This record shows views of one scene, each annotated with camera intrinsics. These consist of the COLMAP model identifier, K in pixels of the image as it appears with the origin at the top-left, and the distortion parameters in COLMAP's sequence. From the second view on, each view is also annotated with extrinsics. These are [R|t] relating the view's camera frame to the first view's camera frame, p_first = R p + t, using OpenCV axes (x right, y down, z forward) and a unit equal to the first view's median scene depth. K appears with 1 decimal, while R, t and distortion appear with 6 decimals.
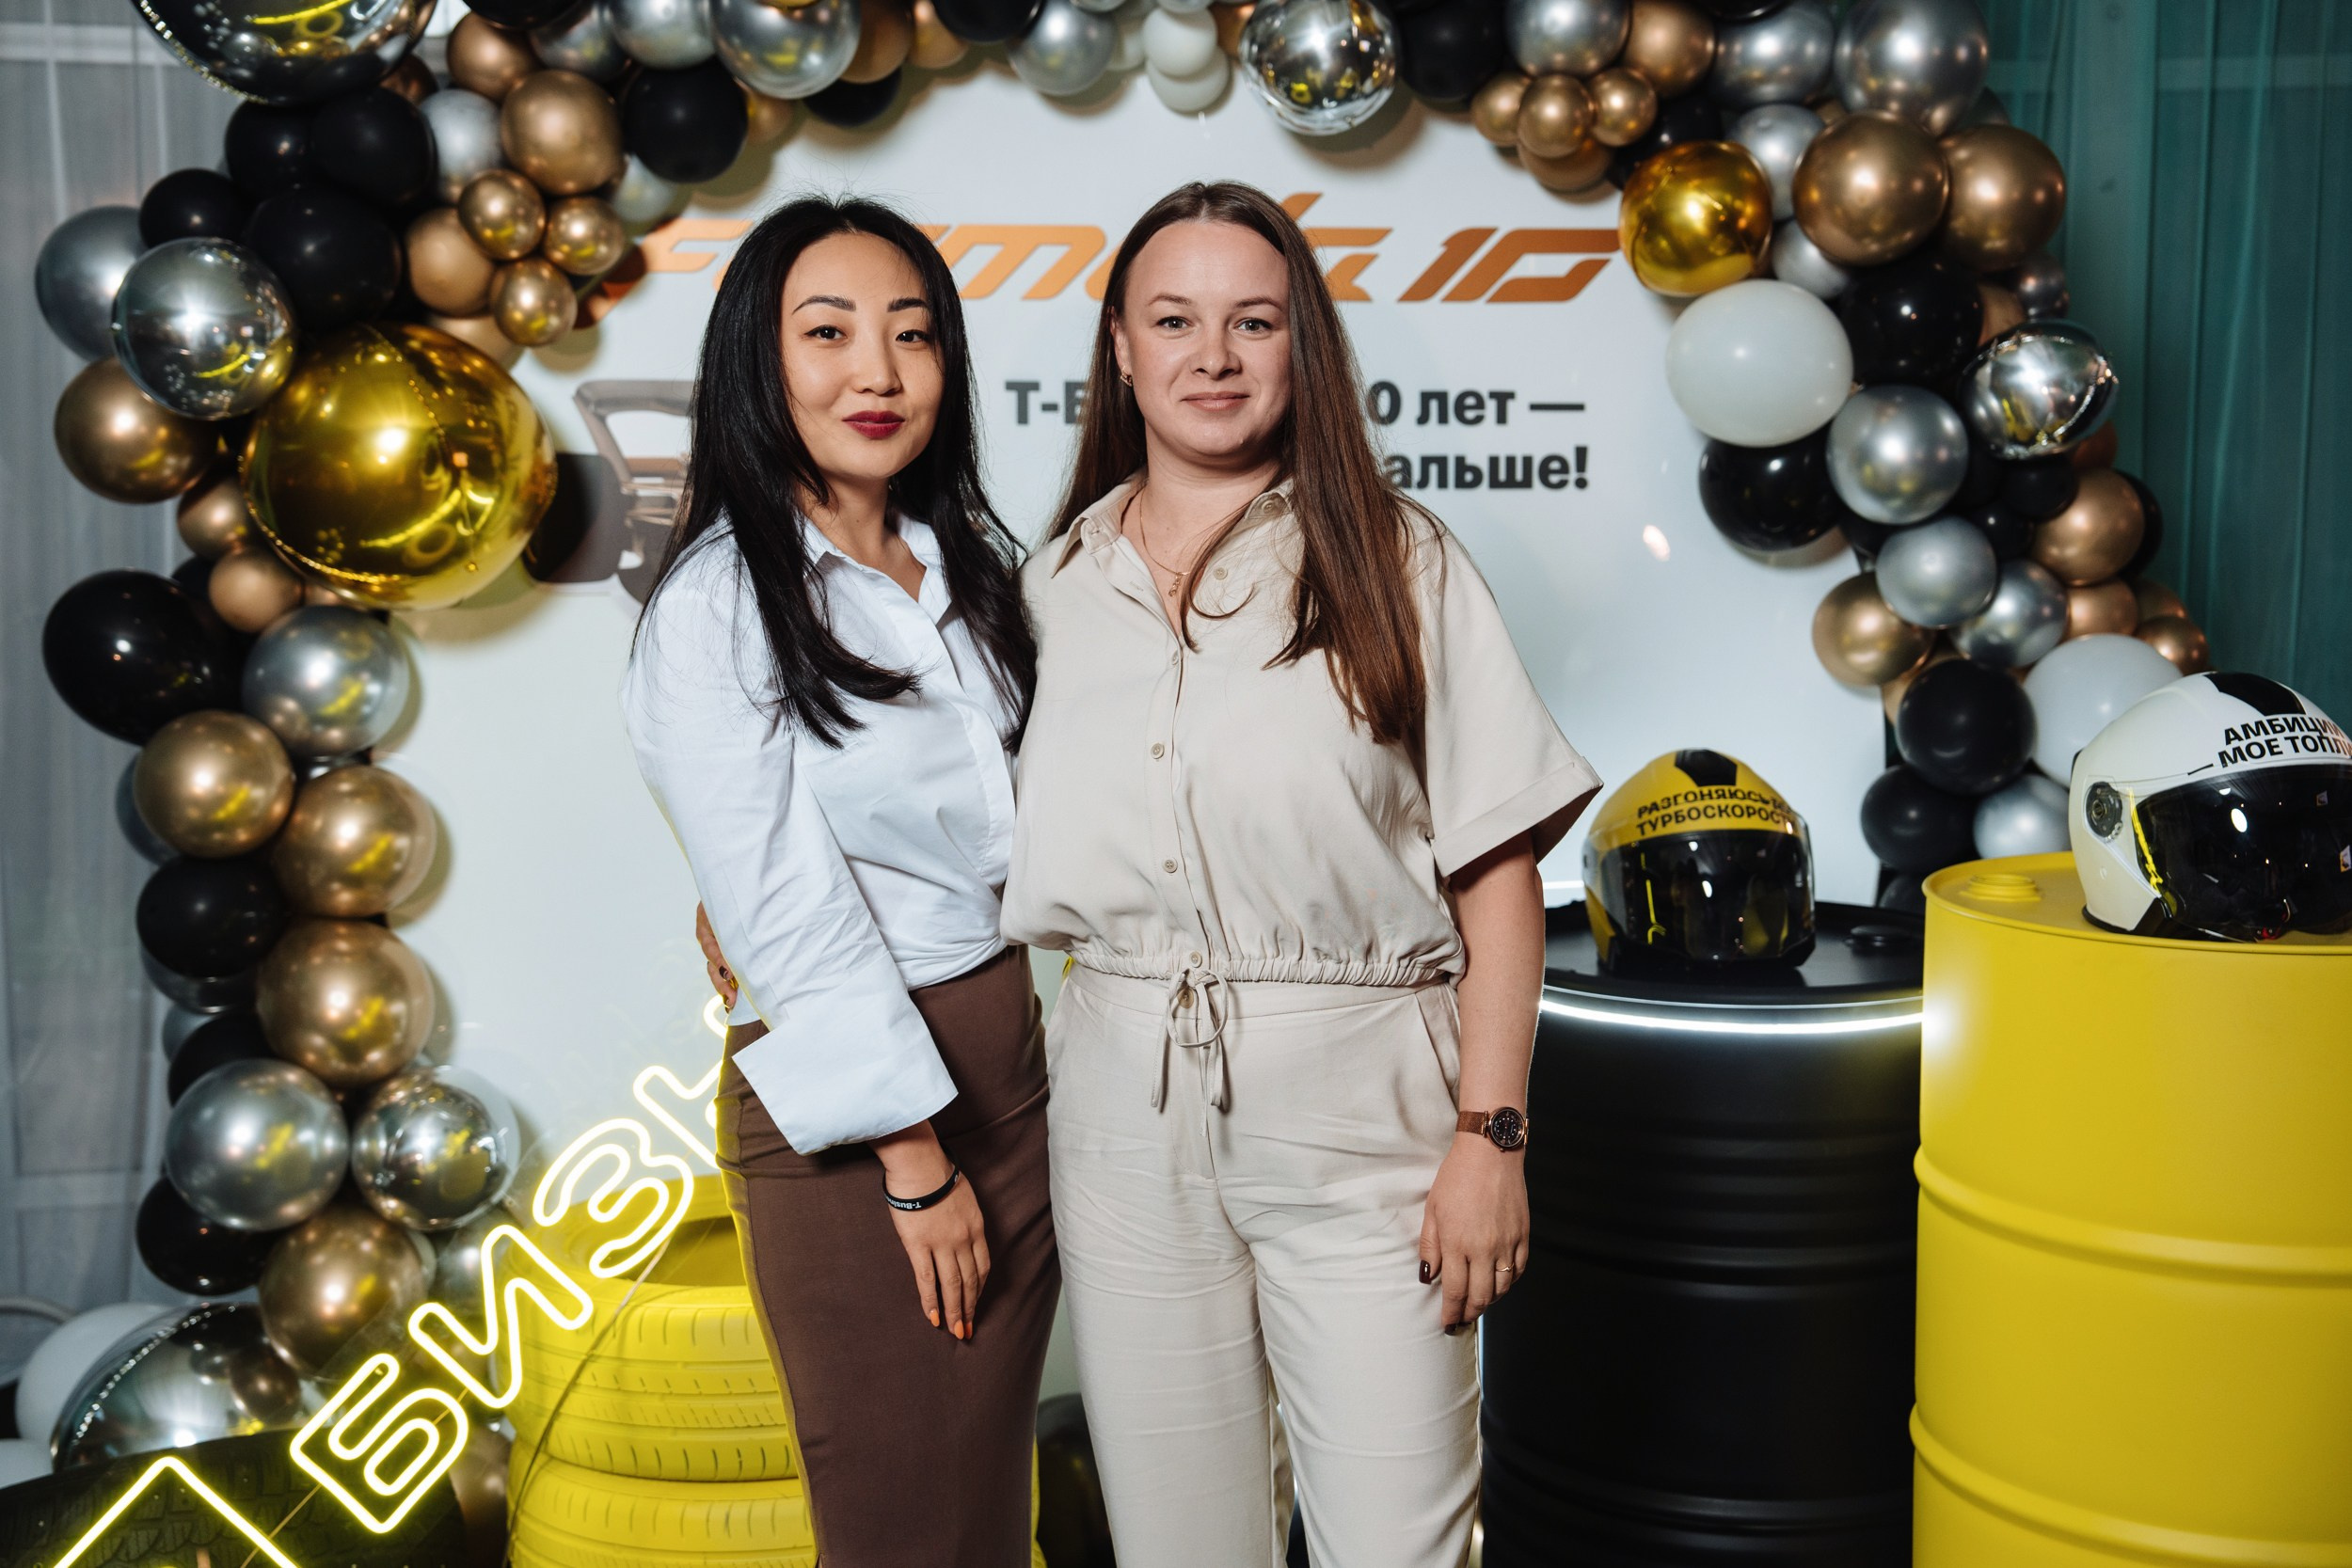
lens RADIAL K [[3025.2, 0, 1184.4], [0, 3025.2, 807.1], [0, 0, 1]] dist [0.121552, 0.000000]
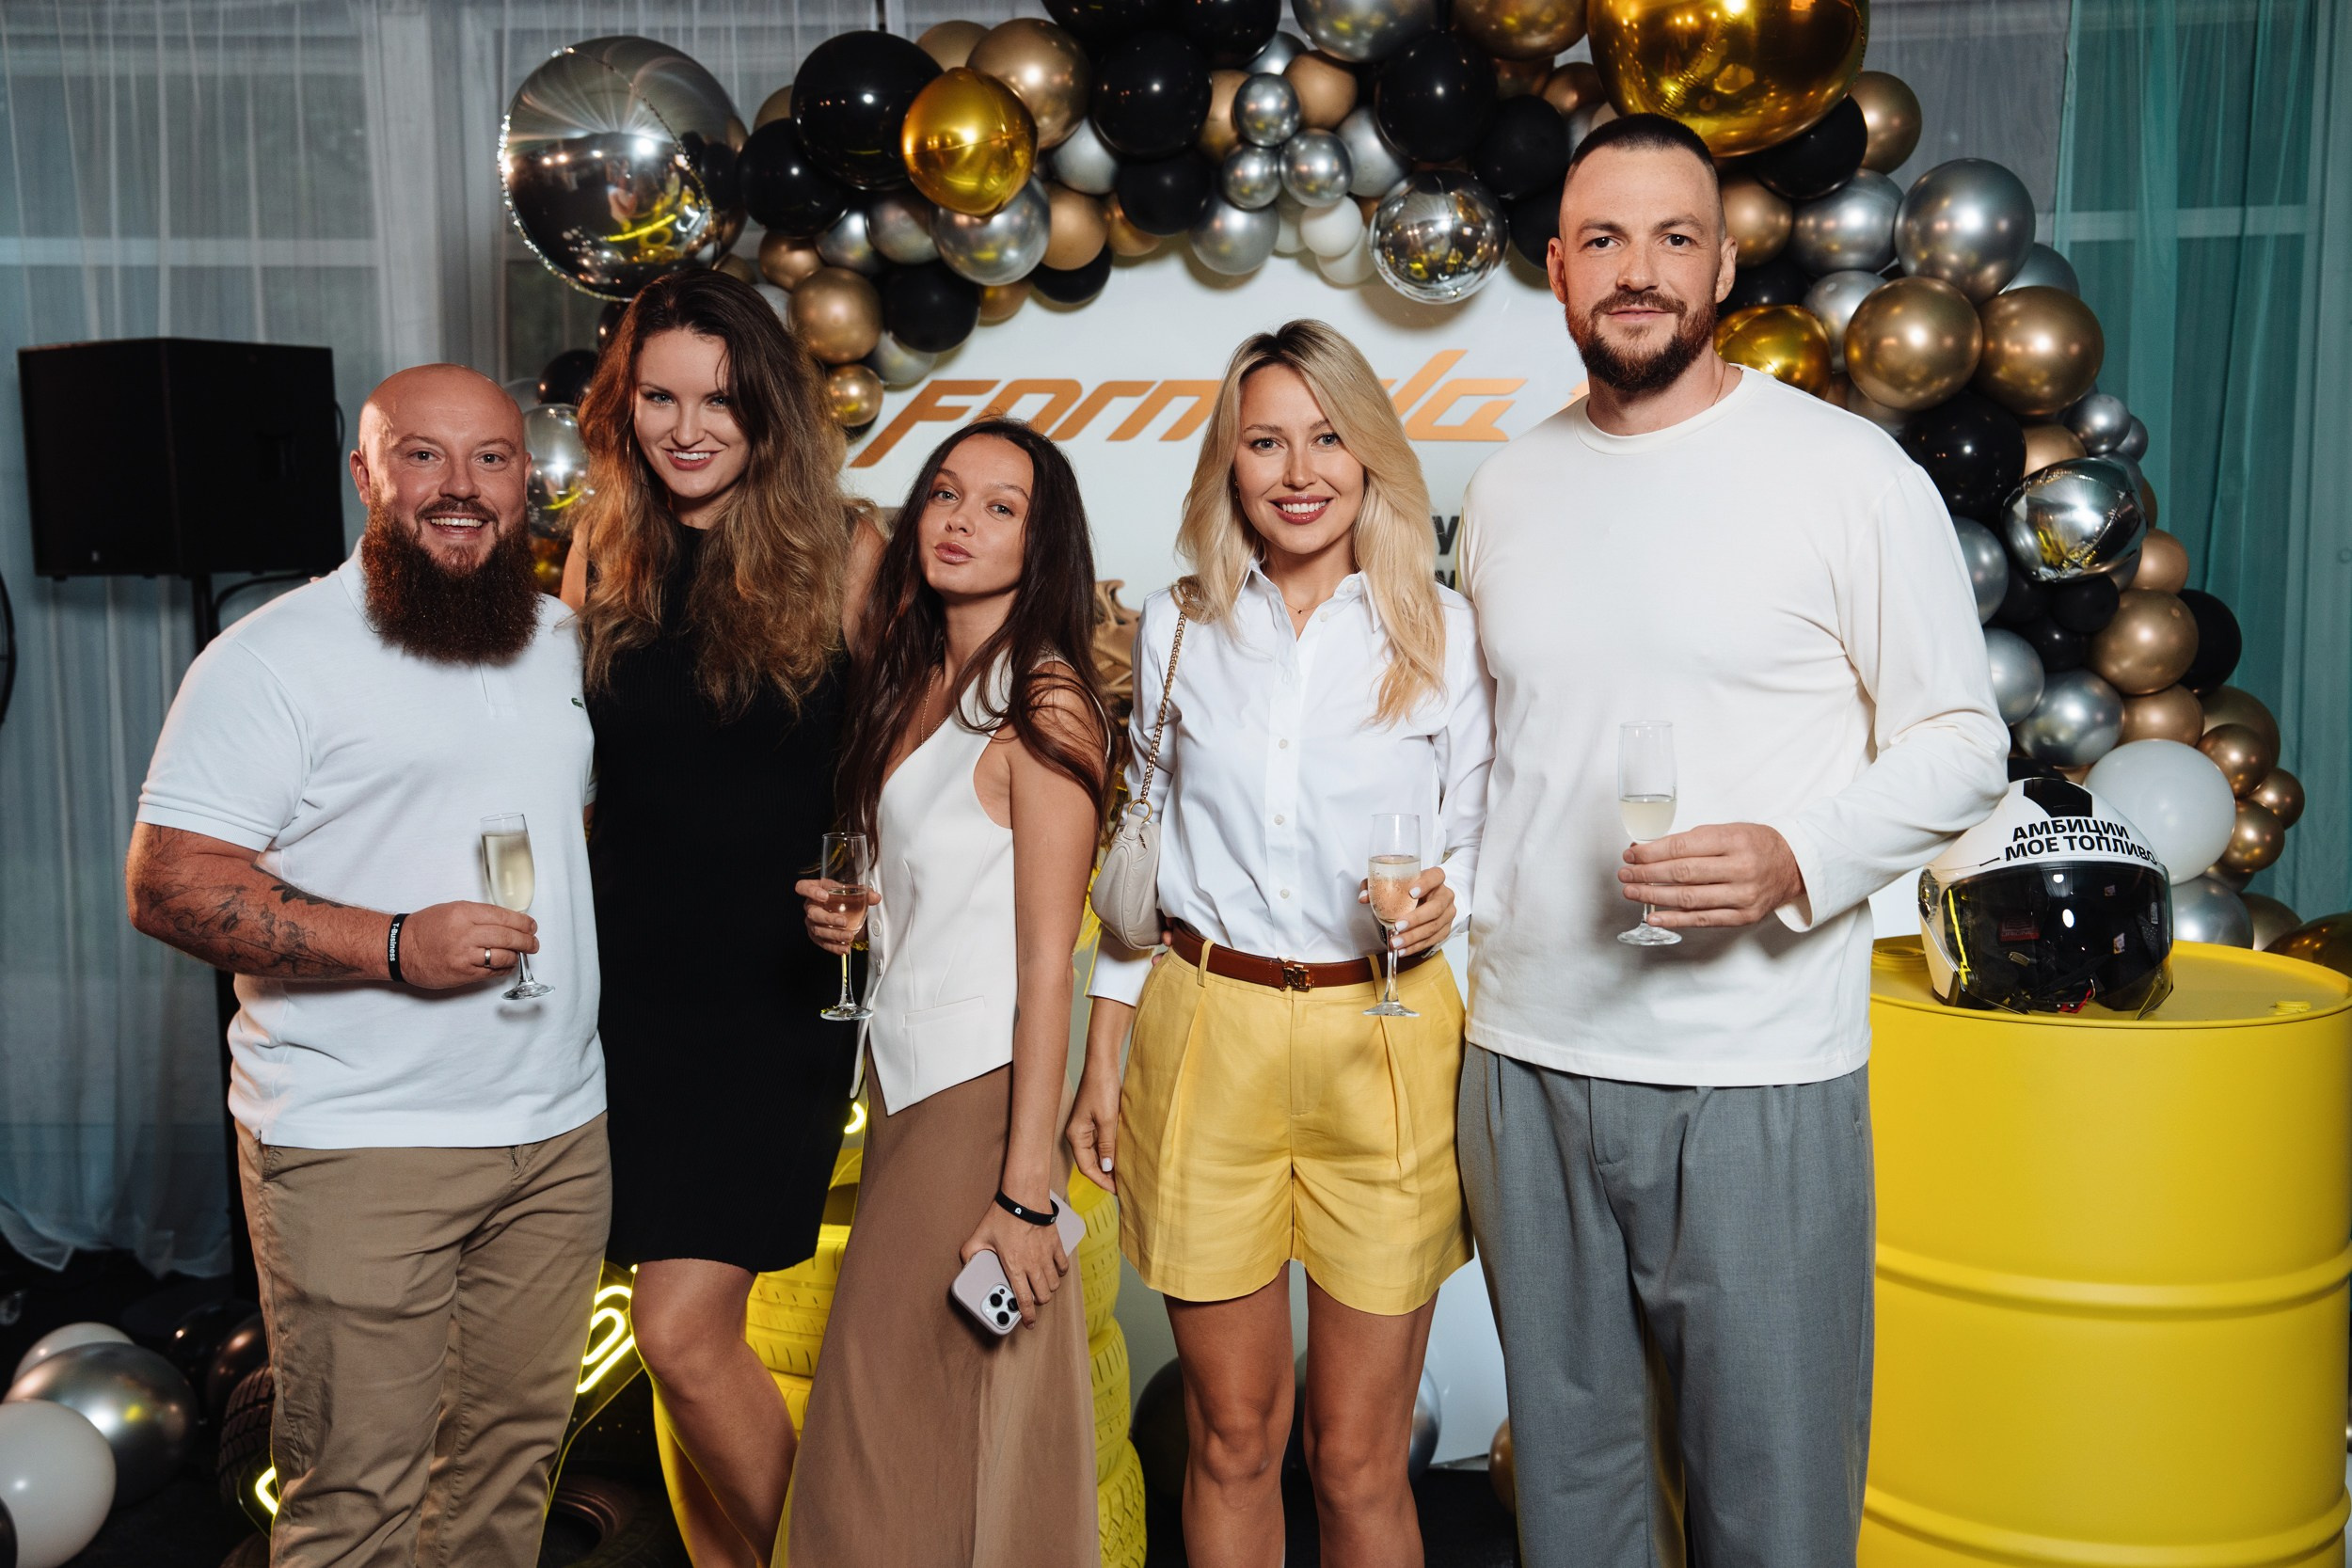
lens RADIAL K [[2770.7, 0, 1183.8], [0, 2770.7, 812.5], [0, 0, 1]] dist [0.082224, 0.000000]
pose [[0.964658, 0.031830, -0.261575, 0.239197], [-0.036358, 0.999261, -0.012488, -0.004921], [0.260984, 0.021557, 0.965102, -0.071780]]
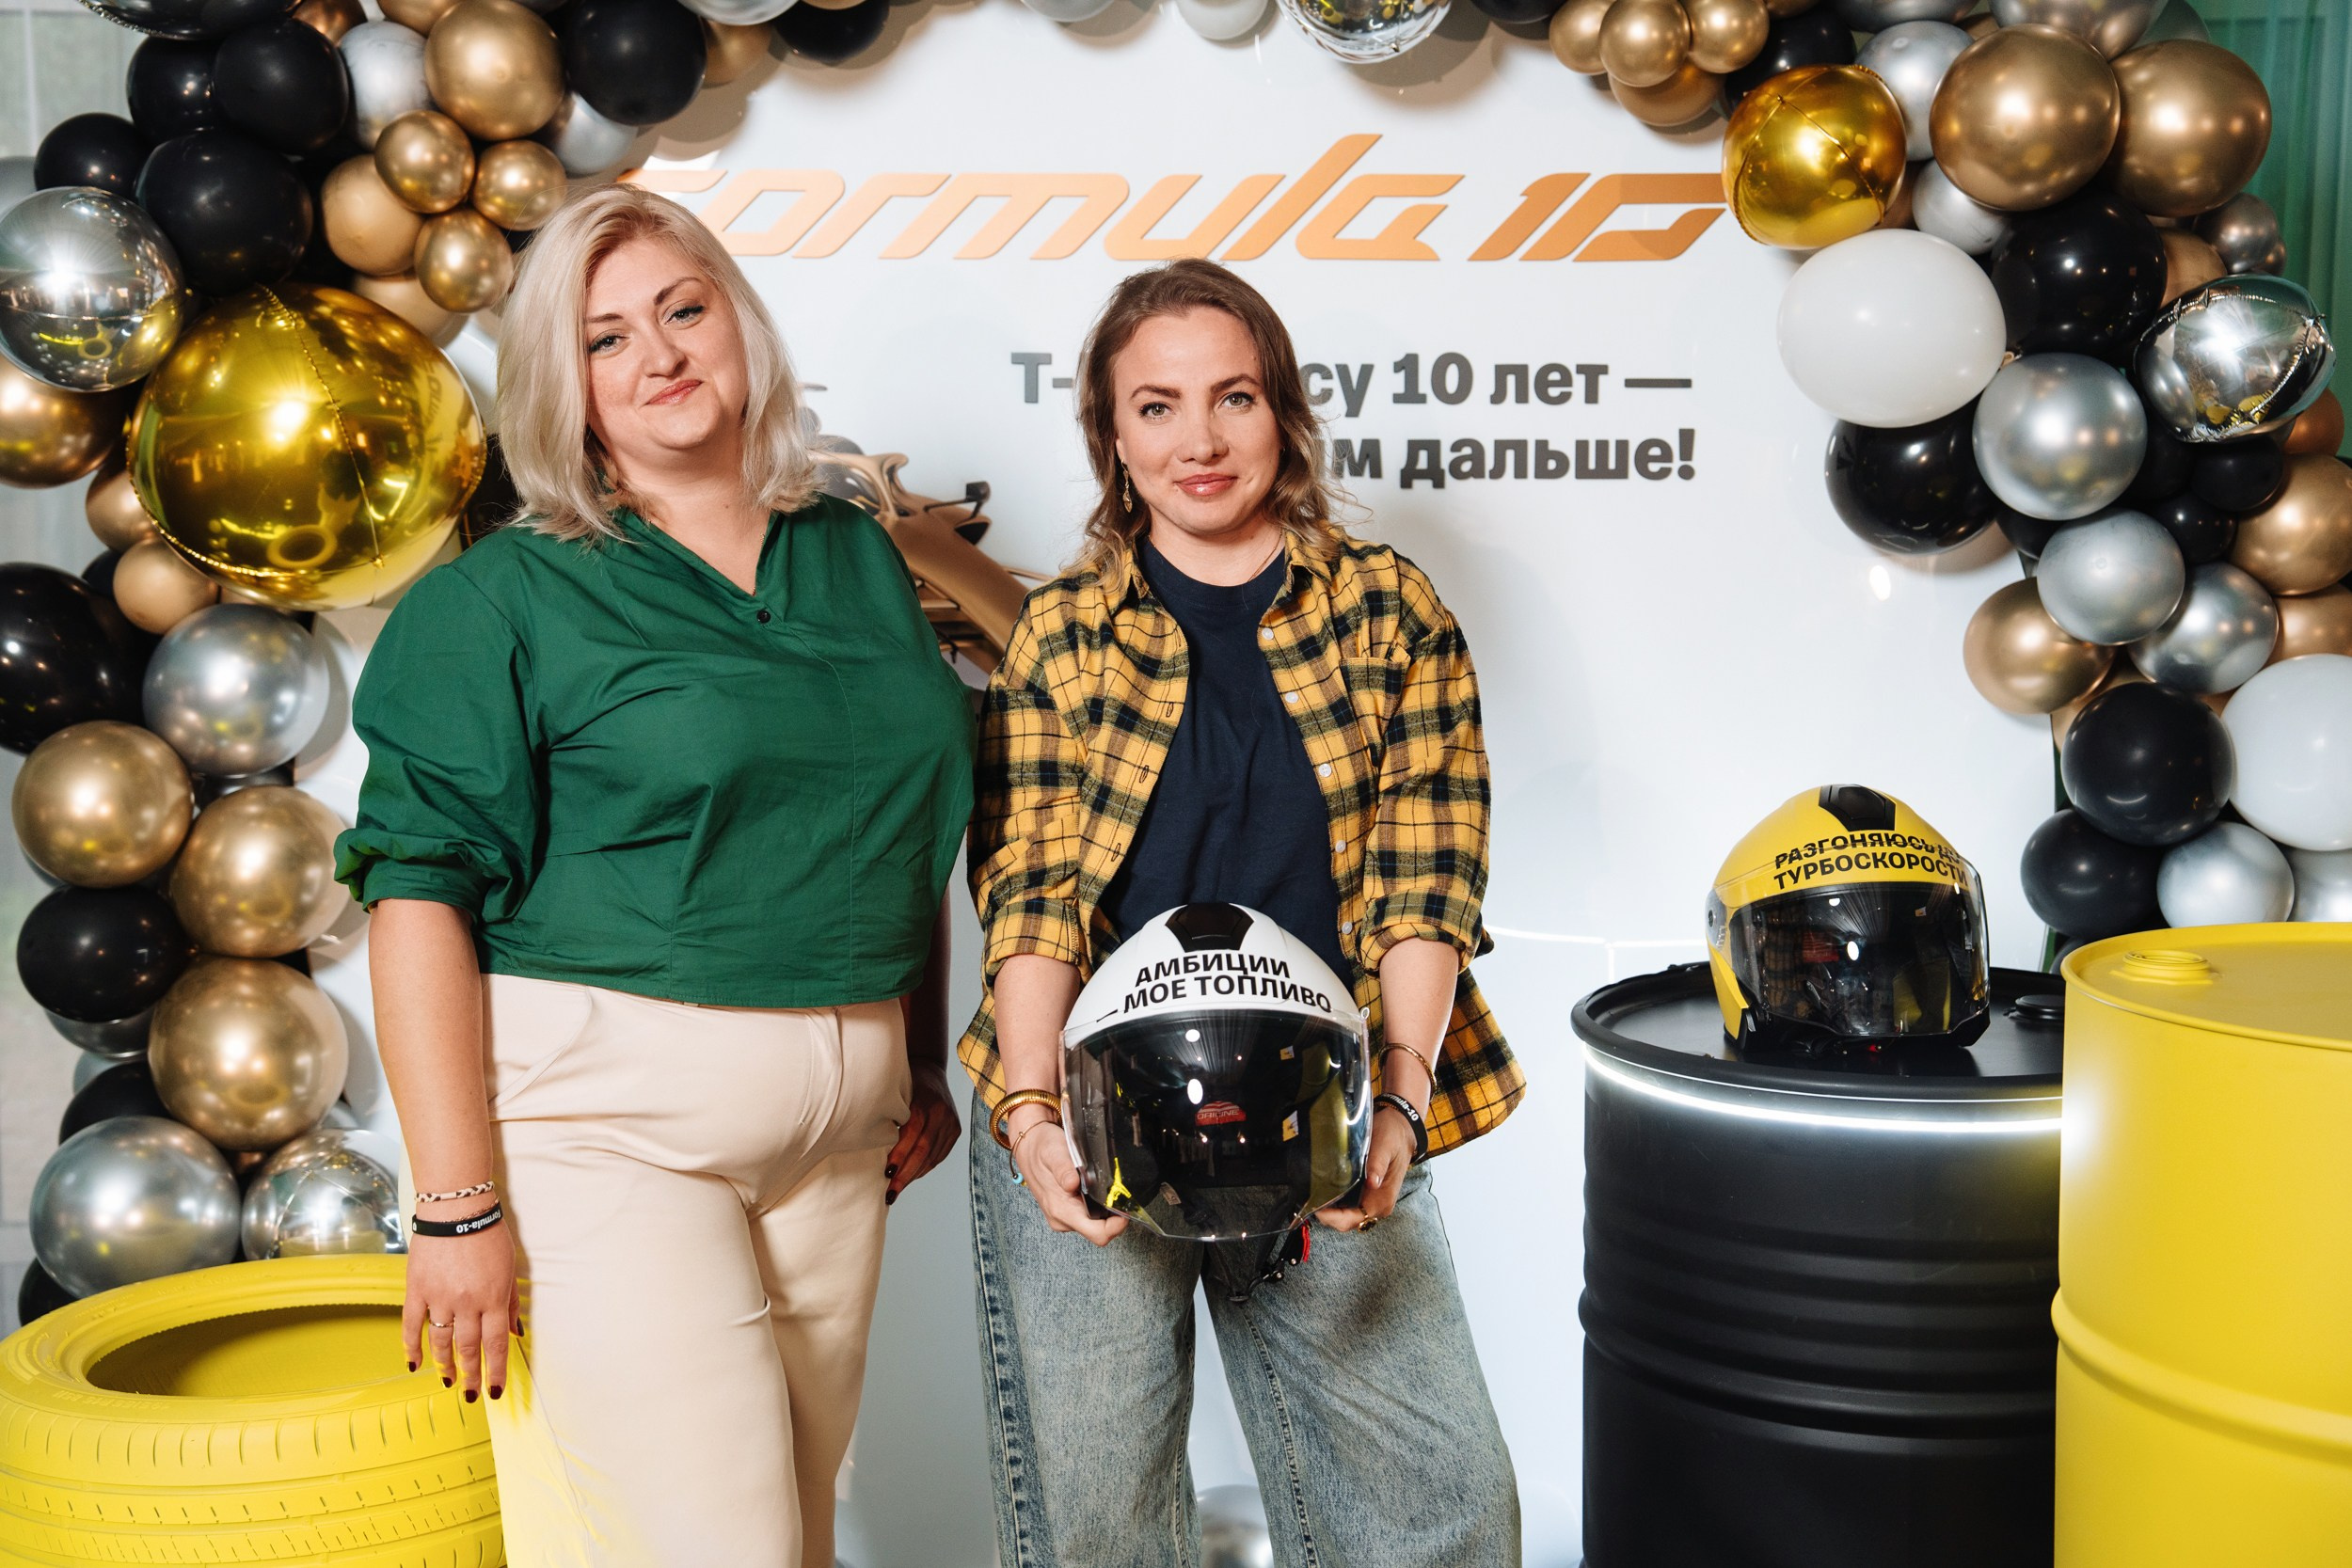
lens RADIAL K [[3122.0, 0, 1147.6], [0, 3122.0, 766.0], [0, 0, 1]] dist [0.135906, 0.000000]
pose [[0.994366, 0.012885, -0.105212, 0.079371], [-0.015006, 0.999699, -0.019392, -0.005218], [0.104931, 0.020862, 0.994261, 0.117732]]
